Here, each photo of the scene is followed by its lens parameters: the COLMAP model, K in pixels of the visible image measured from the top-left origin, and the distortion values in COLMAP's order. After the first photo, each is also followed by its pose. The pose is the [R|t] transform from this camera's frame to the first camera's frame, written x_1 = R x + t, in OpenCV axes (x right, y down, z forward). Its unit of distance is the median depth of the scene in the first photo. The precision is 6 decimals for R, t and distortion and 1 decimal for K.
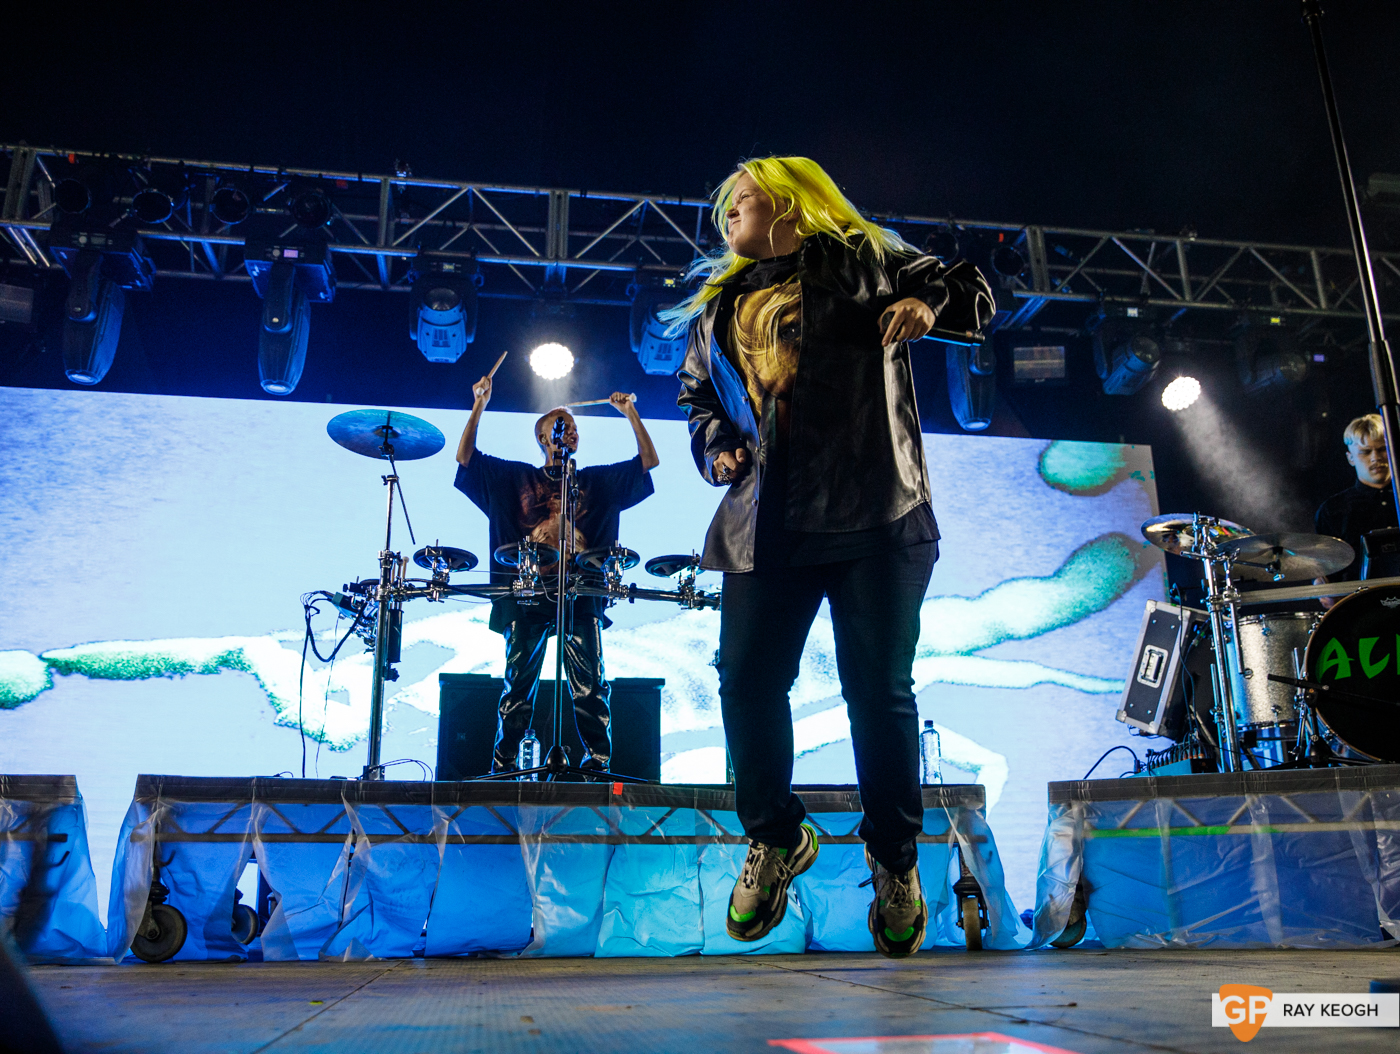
lens RADIAL K [[1290.8, 0, 658.8], [0, 1290.8, 503.9], [0, 0, 1]] dist [-0.072416, 0.068240]
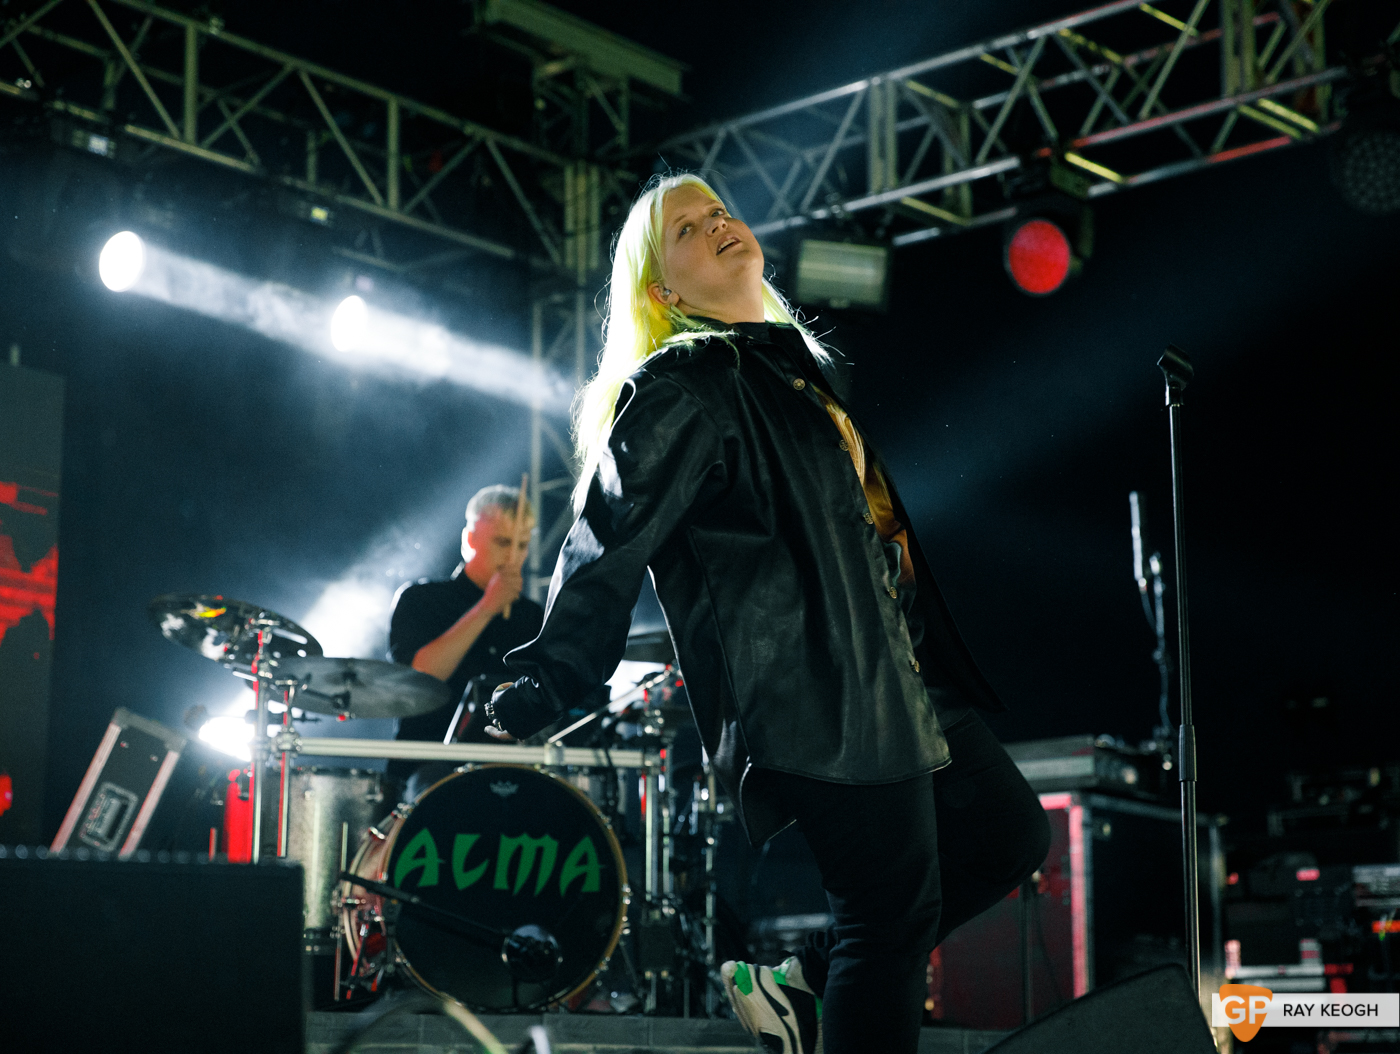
lens RADIAL K [[3170.5, 0, 773.4], [0, 3170.5, 509.0], [0, 0, 1]] dist [0.250706, 0.000000]
pose [[0.747339, 0.156207, 0.645820, -1.018327], [-0.210274, 0.977618, 0.006867, -0.247296], [-0.630293, -0.140931, 0.763459, -0.935907]]
